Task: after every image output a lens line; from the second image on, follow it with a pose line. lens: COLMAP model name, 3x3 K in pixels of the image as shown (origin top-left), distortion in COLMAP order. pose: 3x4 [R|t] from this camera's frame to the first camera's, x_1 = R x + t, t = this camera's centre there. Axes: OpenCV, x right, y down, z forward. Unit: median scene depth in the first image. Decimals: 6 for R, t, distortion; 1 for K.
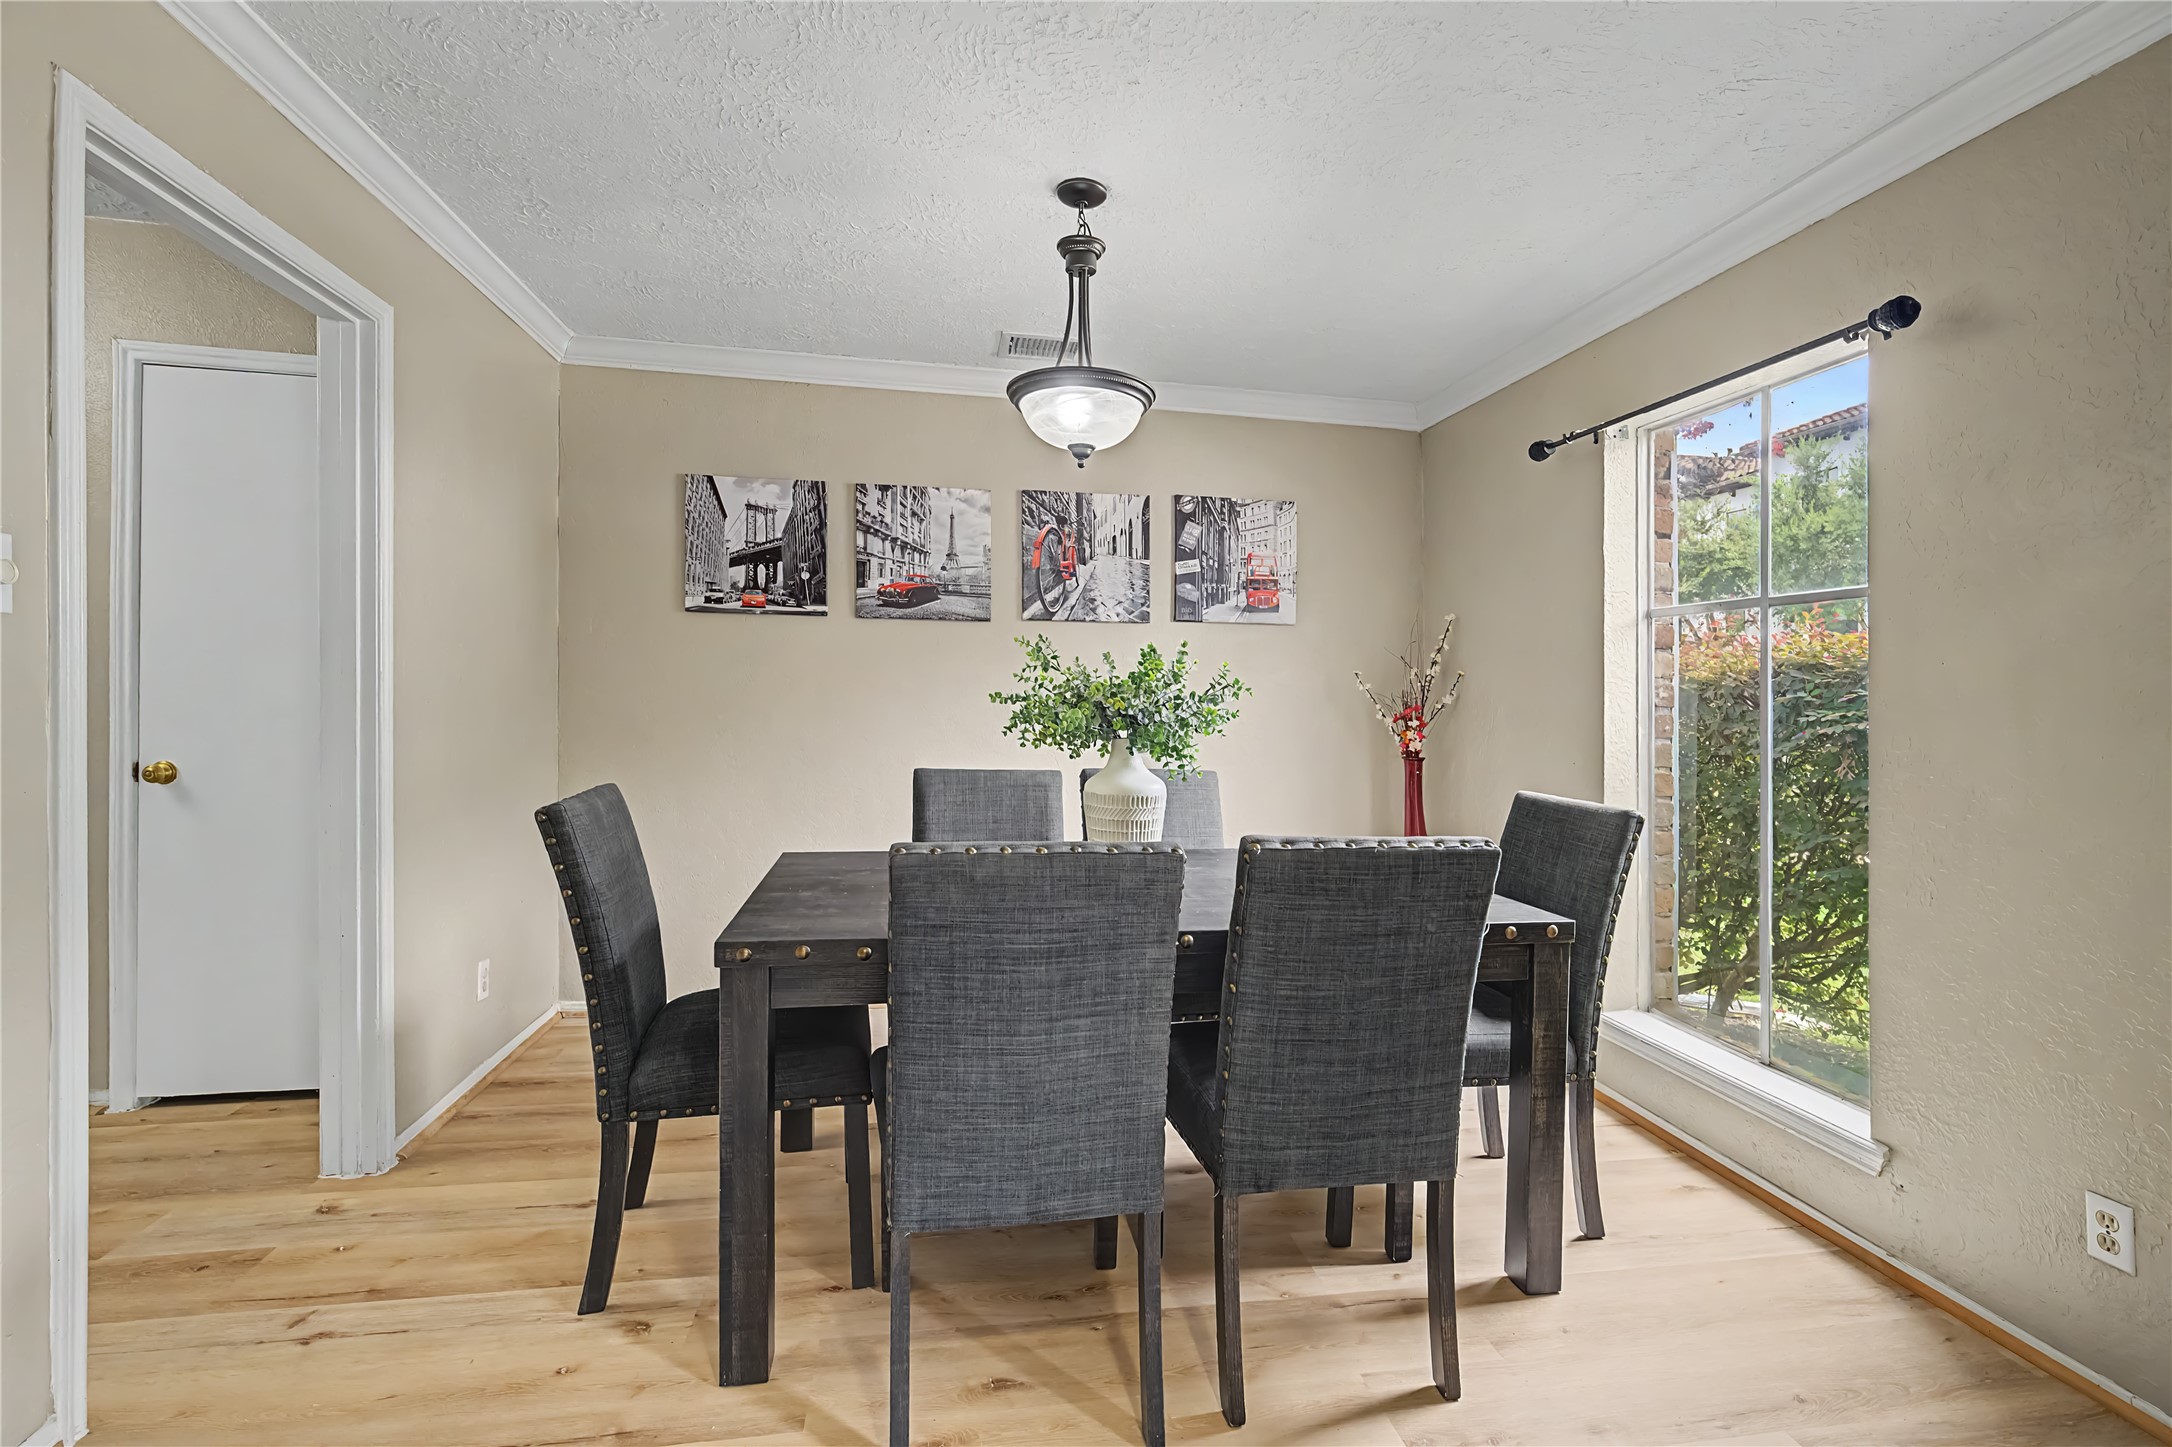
lens RADIAL K [[977.1, 0, 1093.3], [0, 977.1, 686.1], [0, 0, 1]] dist [0.001337, -0.000592]
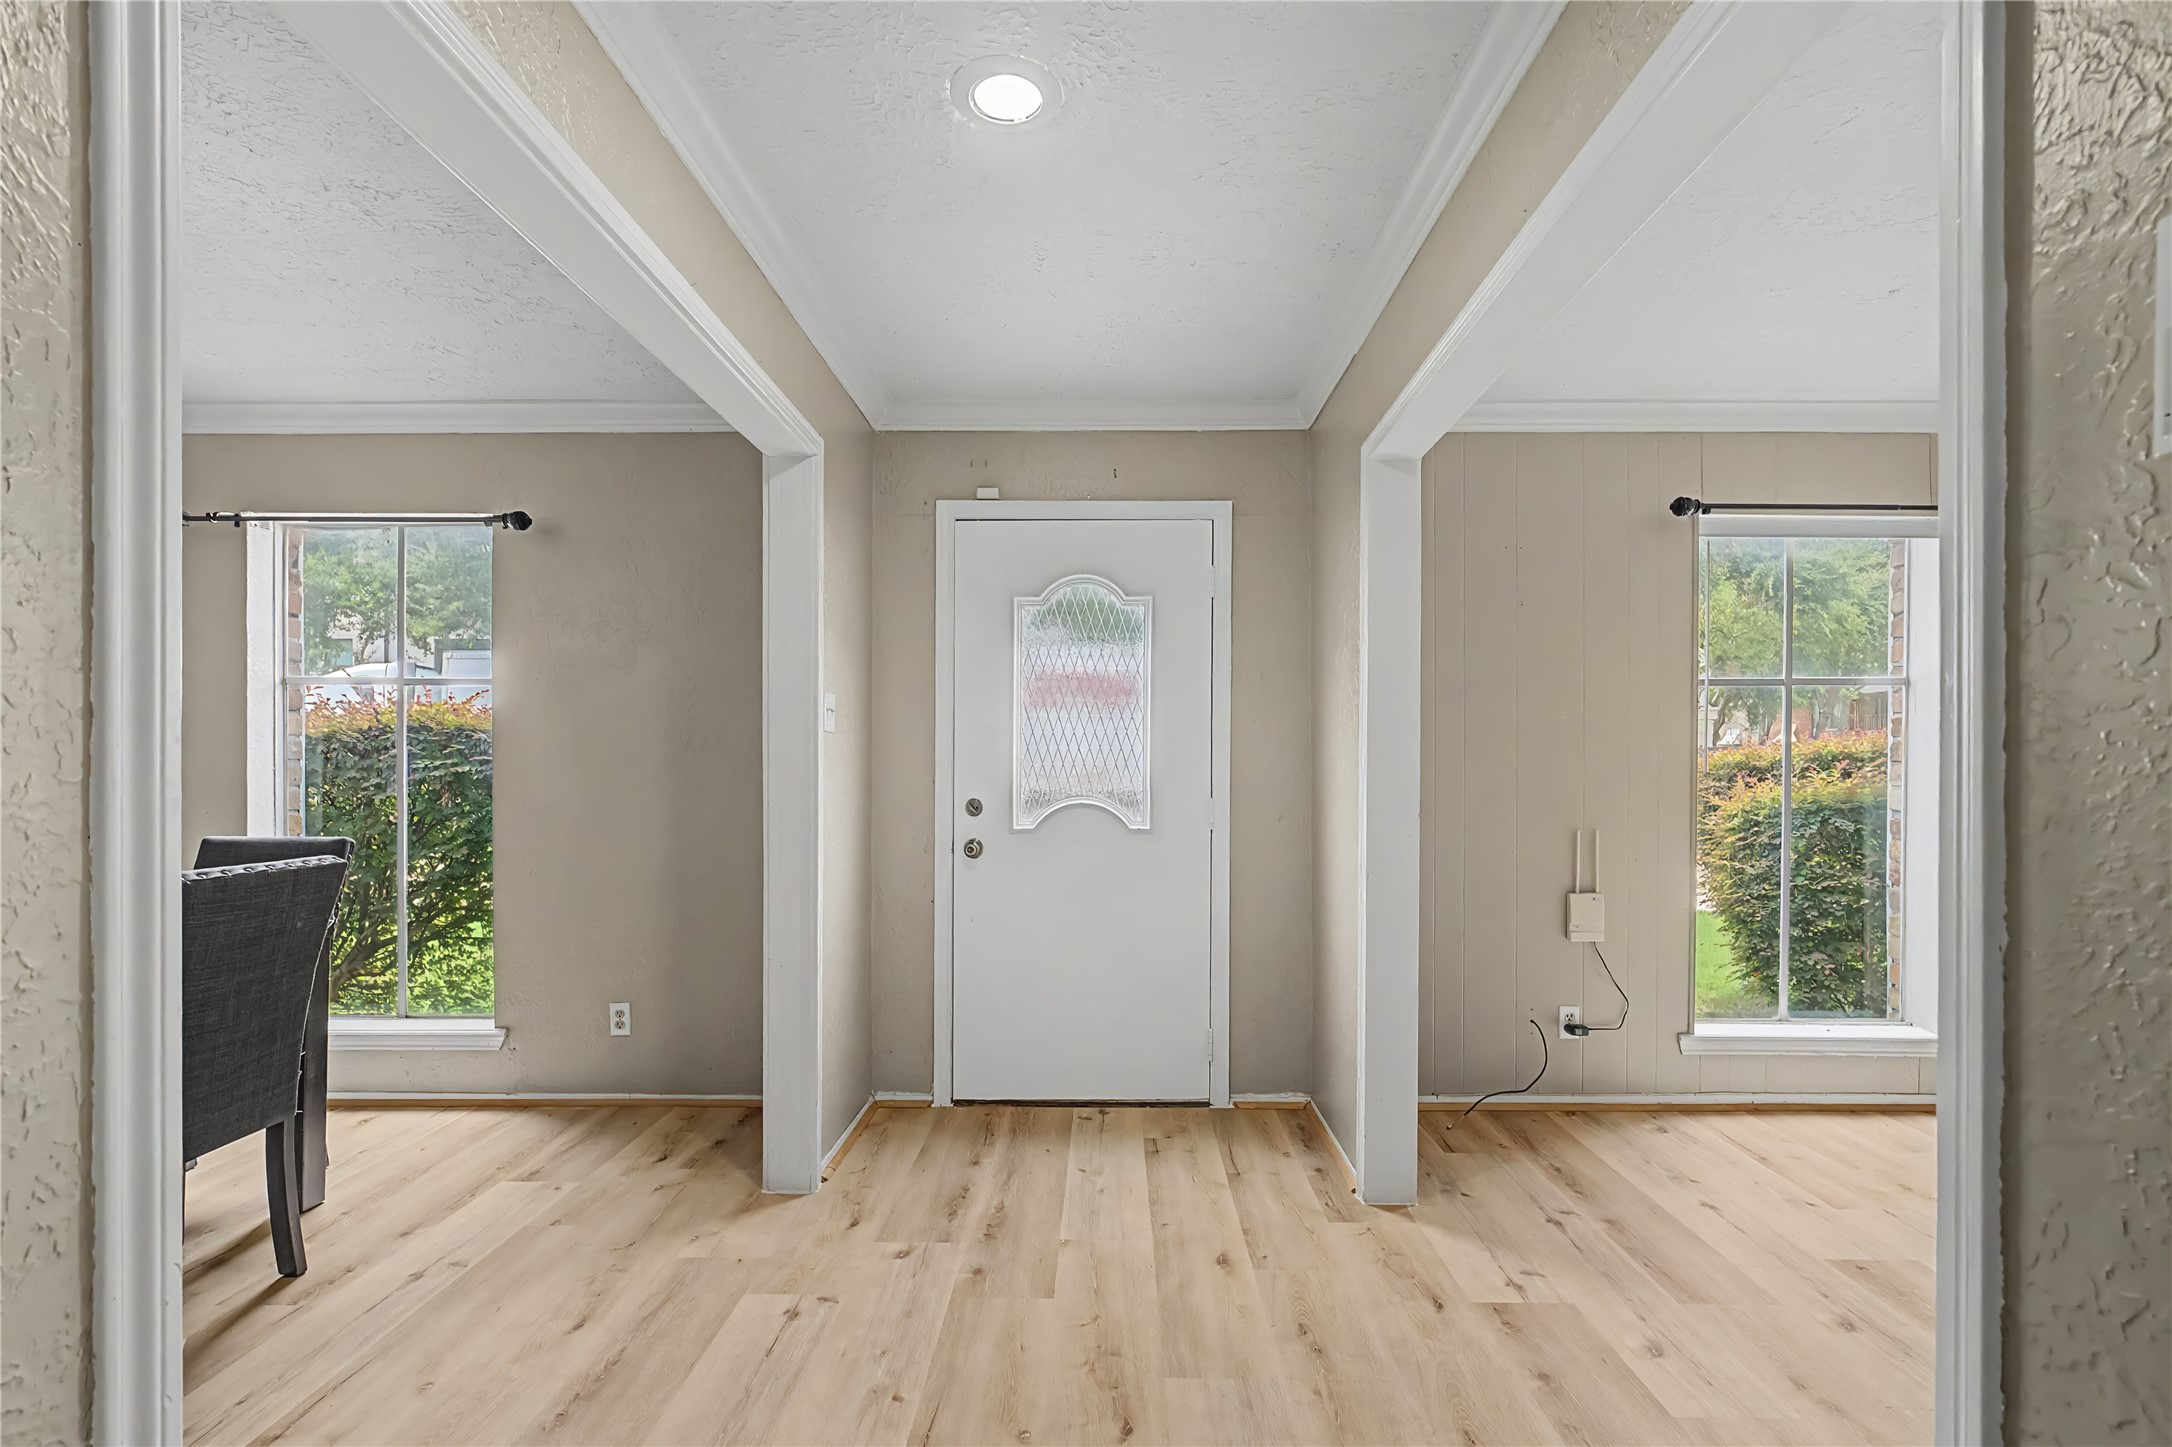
lens RADIAL K [[973.1, 0, 1123.7], [0, 973.1, 762.3], [0, 0, 1]] dist [-0.001254, -0.000018]
pose [[0.160582, -0.023484, 0.986743, -0.583467], [-0.006328, 0.999672, 0.024821, -0.014974], [-0.987002, -0.010230, 0.160381, -0.255444]]
